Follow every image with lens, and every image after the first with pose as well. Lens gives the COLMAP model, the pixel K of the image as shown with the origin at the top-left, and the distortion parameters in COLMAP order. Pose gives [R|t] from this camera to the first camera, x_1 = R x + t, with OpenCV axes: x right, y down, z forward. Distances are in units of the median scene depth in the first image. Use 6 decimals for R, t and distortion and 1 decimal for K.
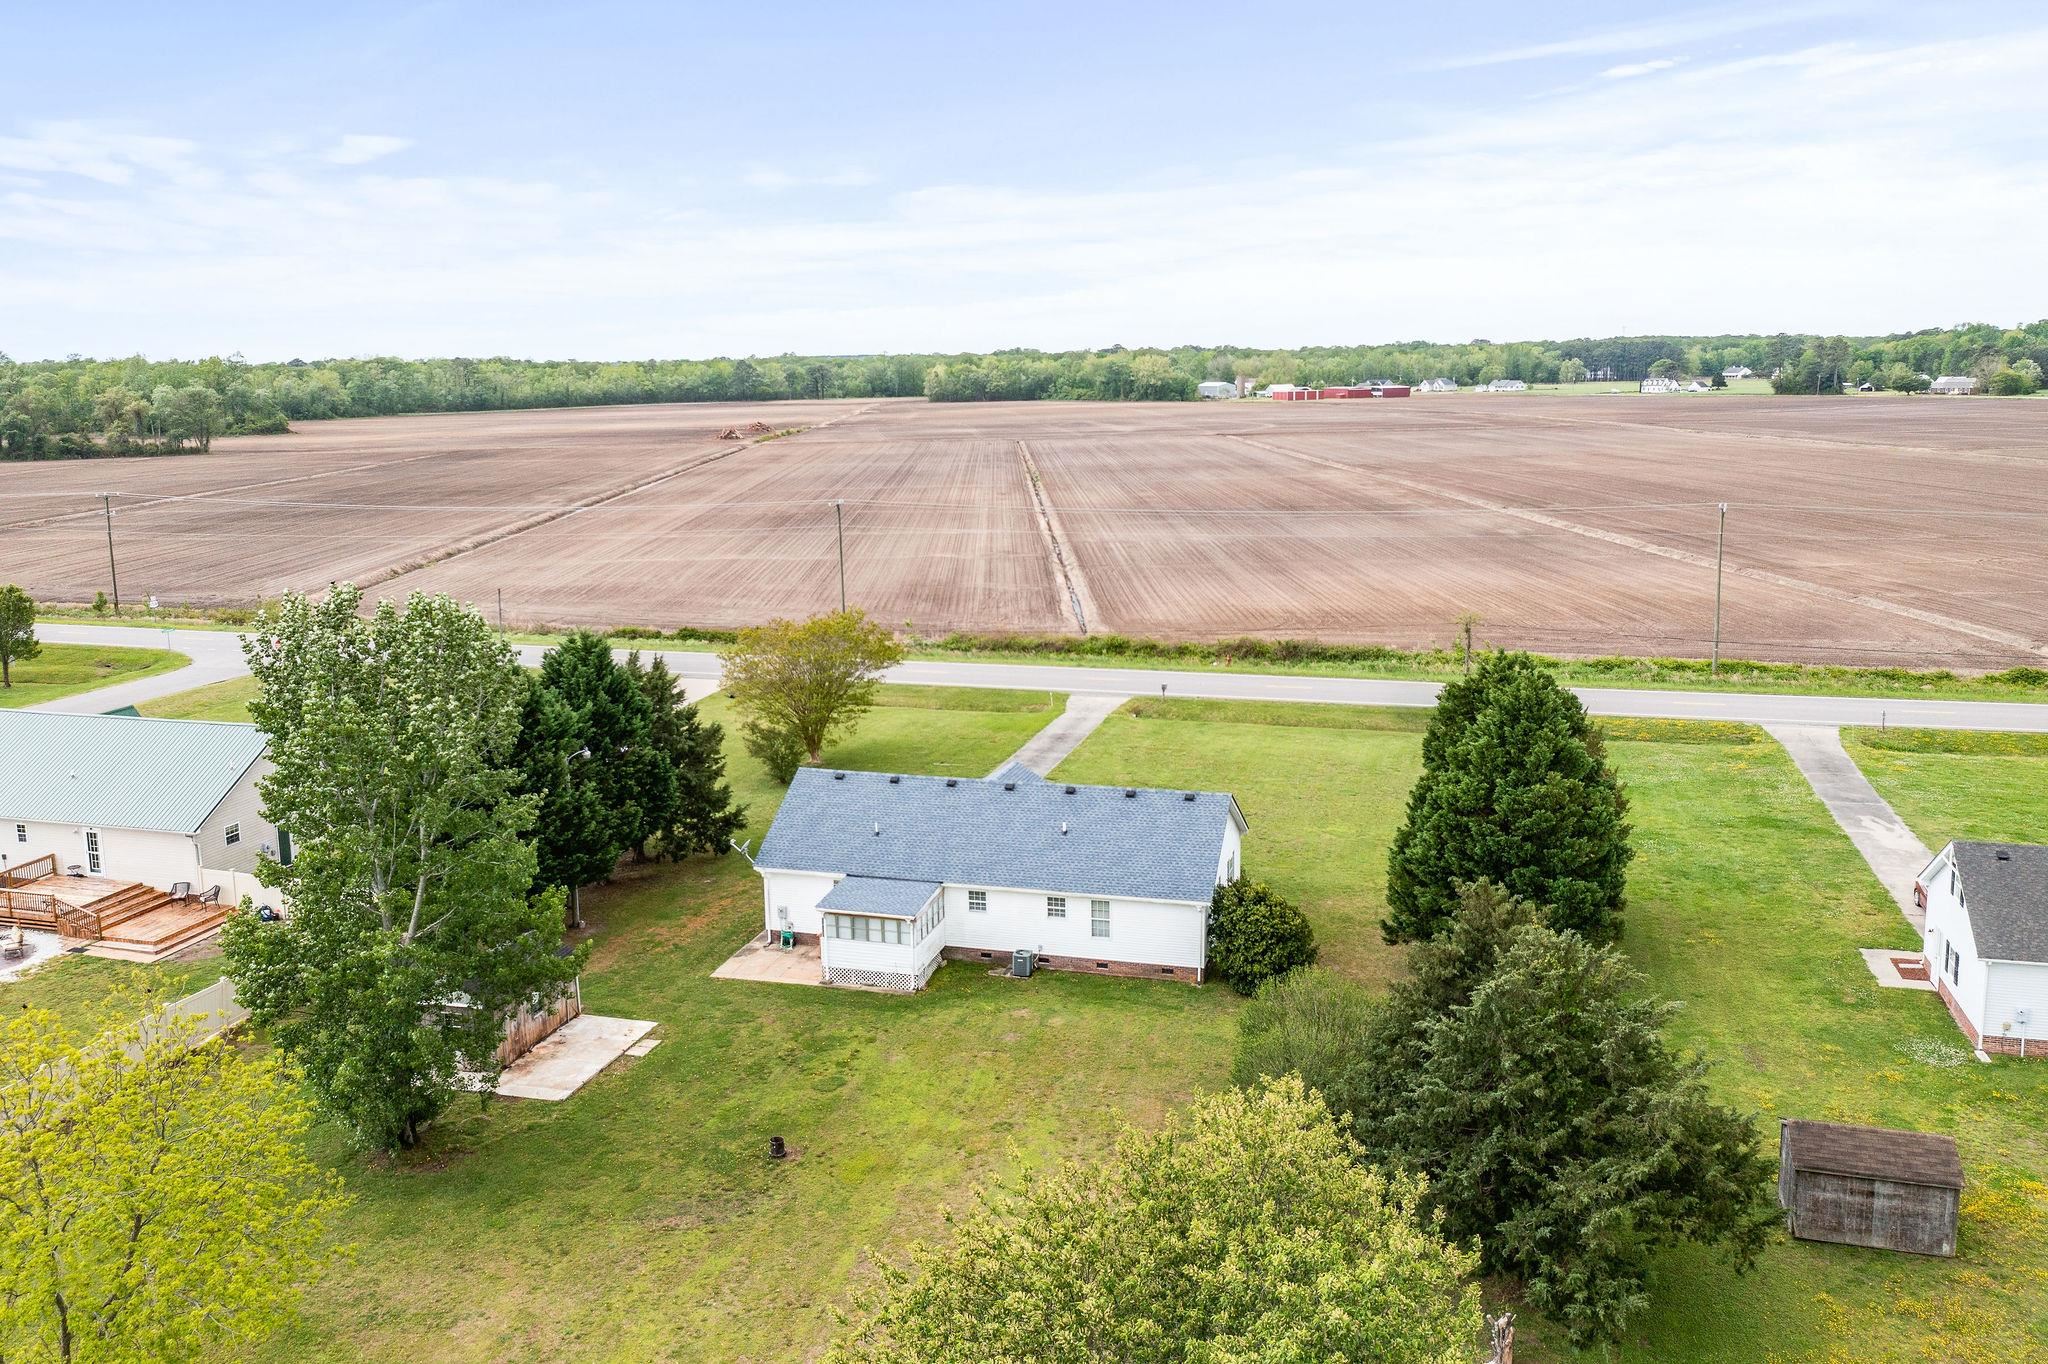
lens RADIAL K [[1600.1, 0, 1024.3], [0, 1600.1, 675.7], [0, 0, 1]] dist [-0.010627, -0.002410]
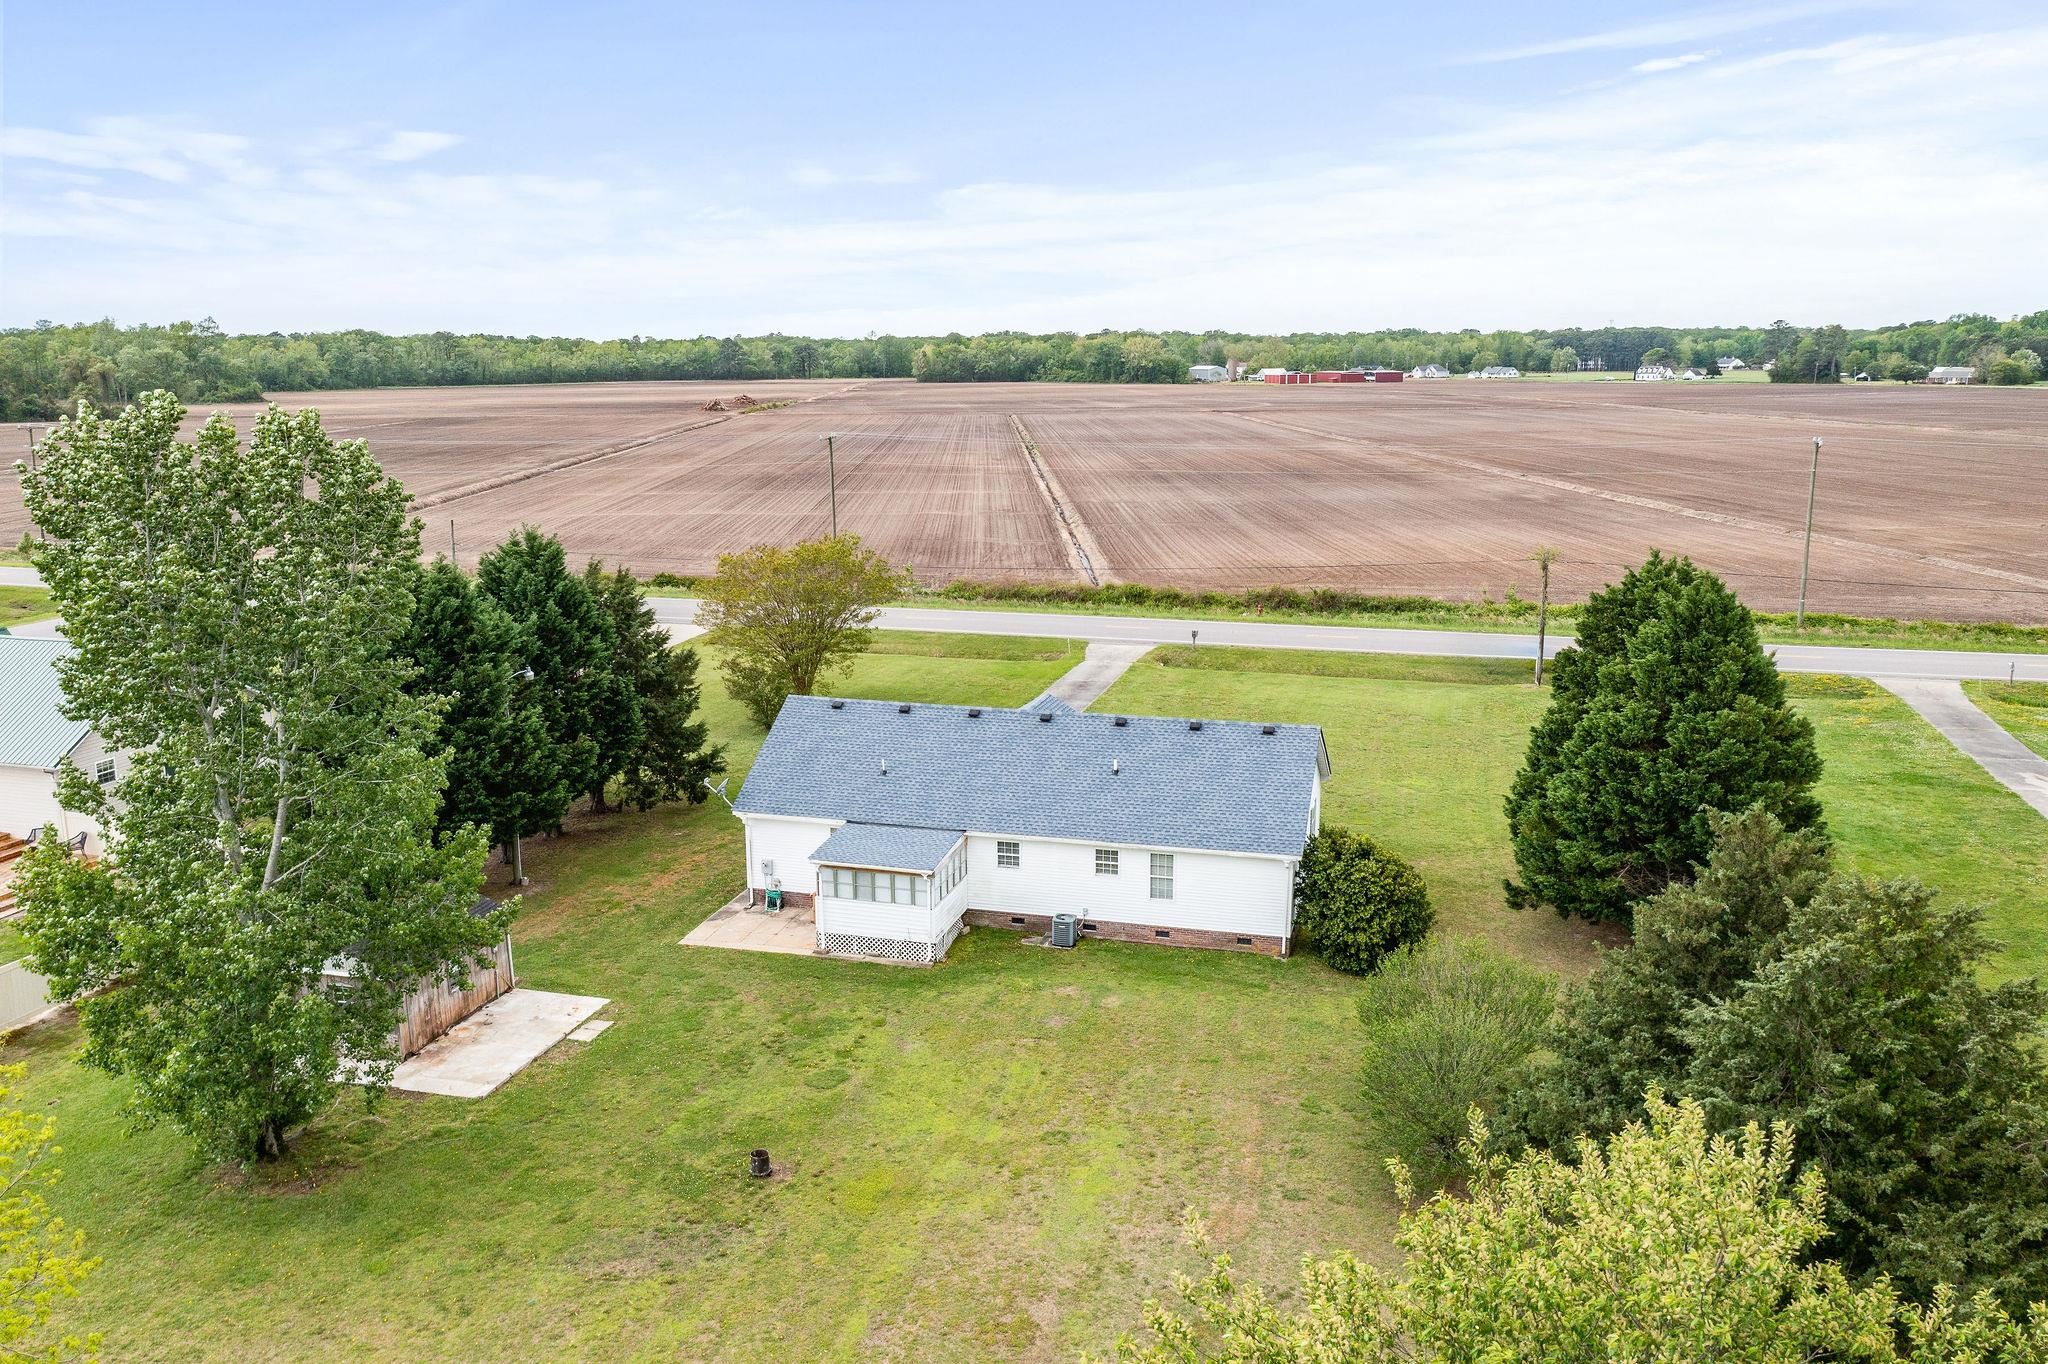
lens RADIAL K [[1600.1, 0, 1024.3], [0, 1600.1, 675.7], [0, 0, 1]] dist [-0.010627, -0.002410]
pose [[0.999901, 0.009653, 0.010198, -0.021067], [-0.009729, 0.999925, 0.007498, 0.030663], [-0.010124, -0.007597, 0.999920, 0.130270]]
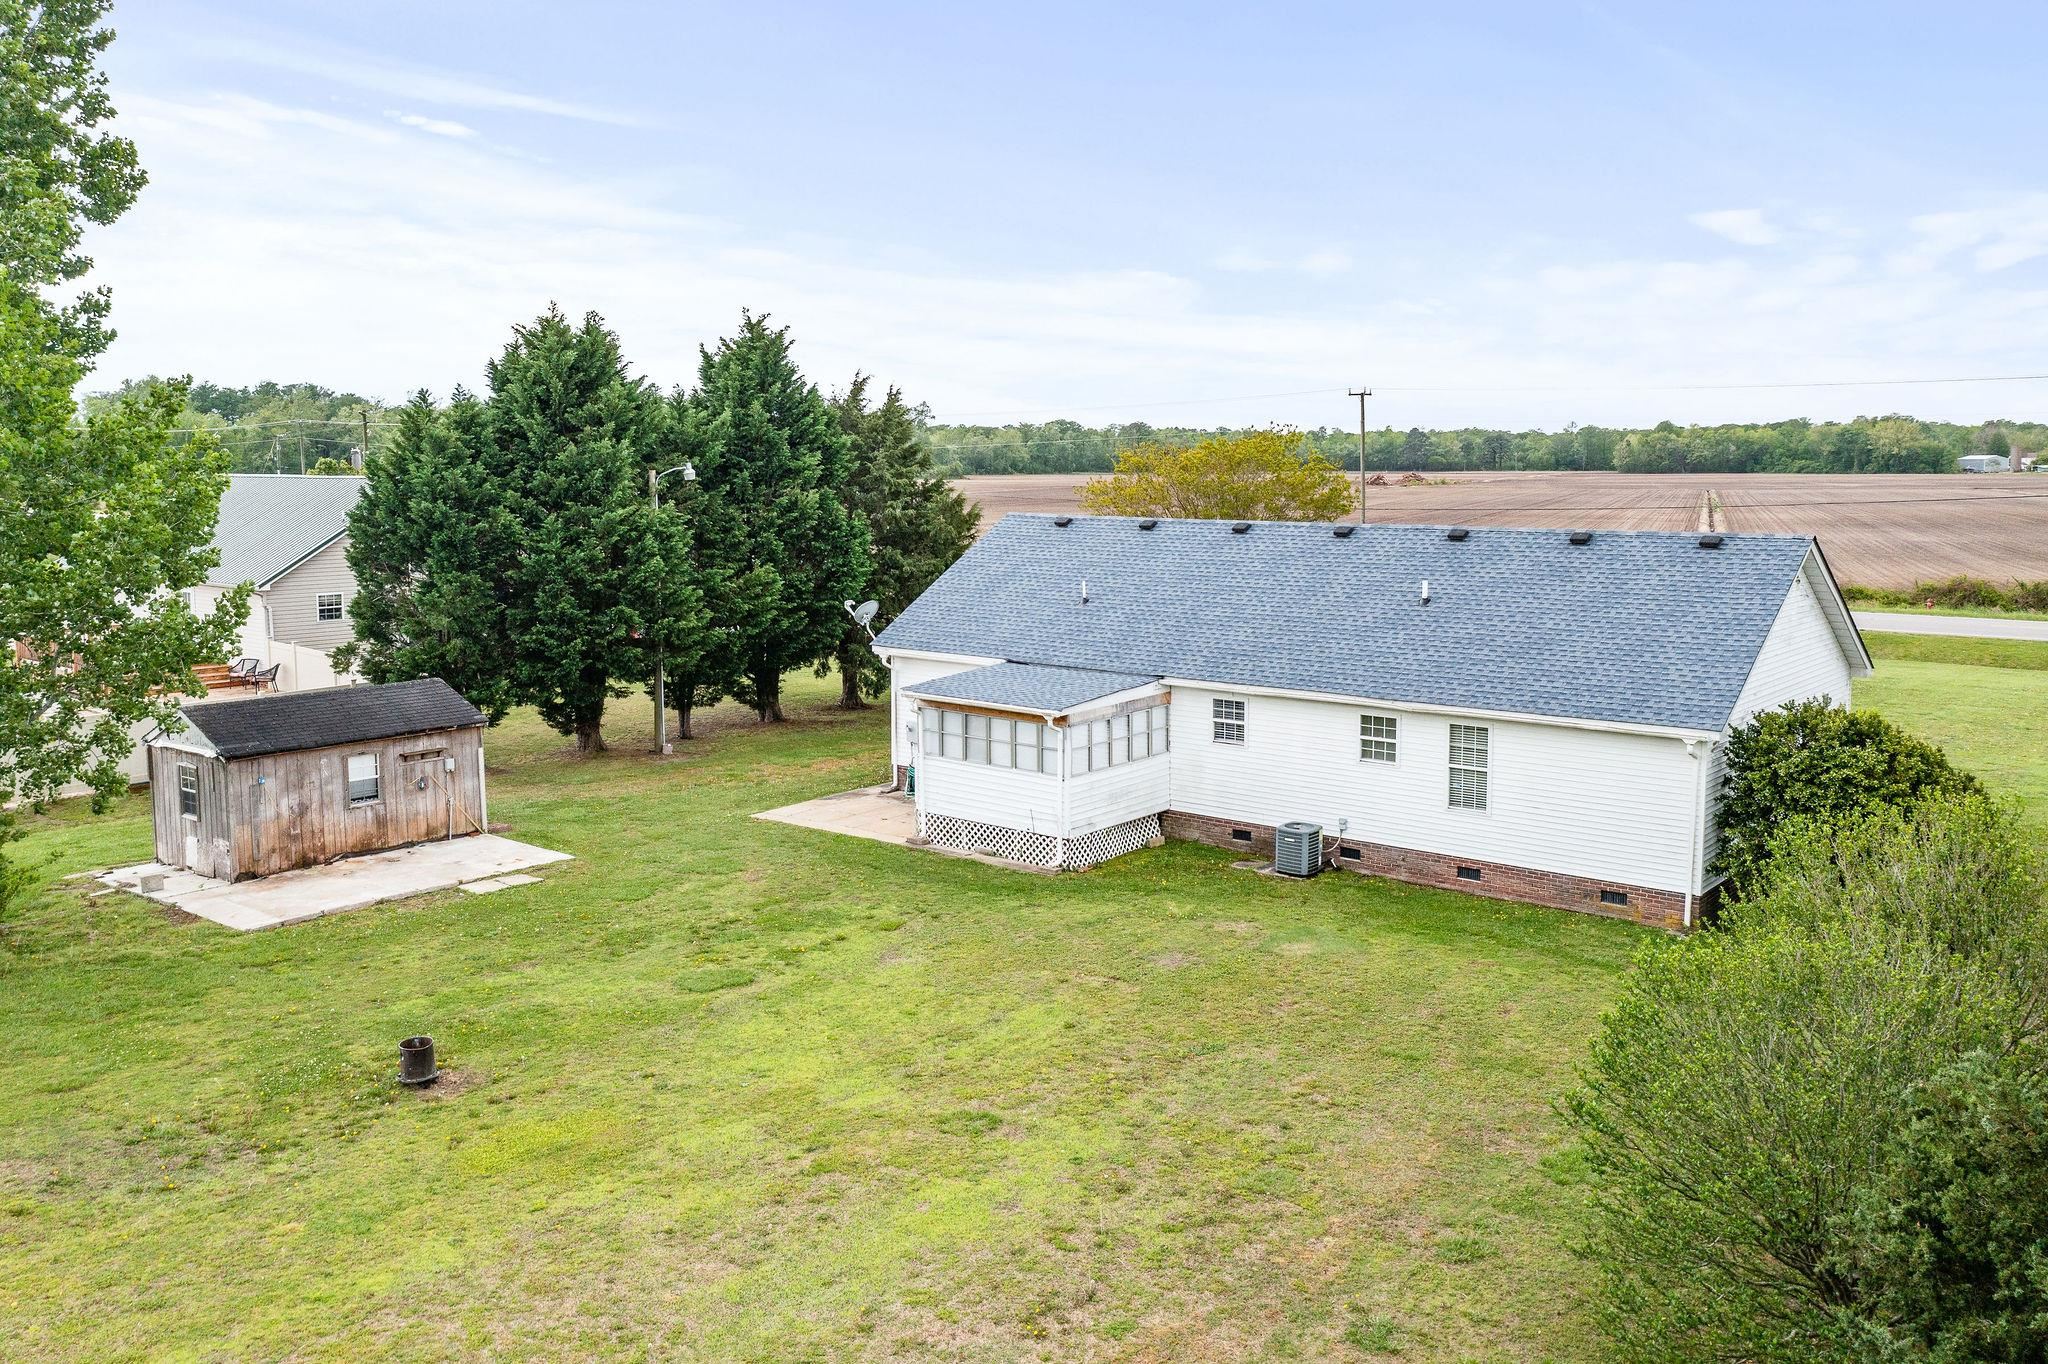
lens RADIAL K [[1629.4, 0, 1016.1], [0, 1629.4, 598.0], [0, 0, 1]] dist [-0.002925, -0.000258]
pose [[0.913282, 0.047032, -0.404603, 0.078678], [-0.088344, 0.992538, -0.084040, 0.105187], [0.397631, 0.112496, 0.910623, 0.353908]]
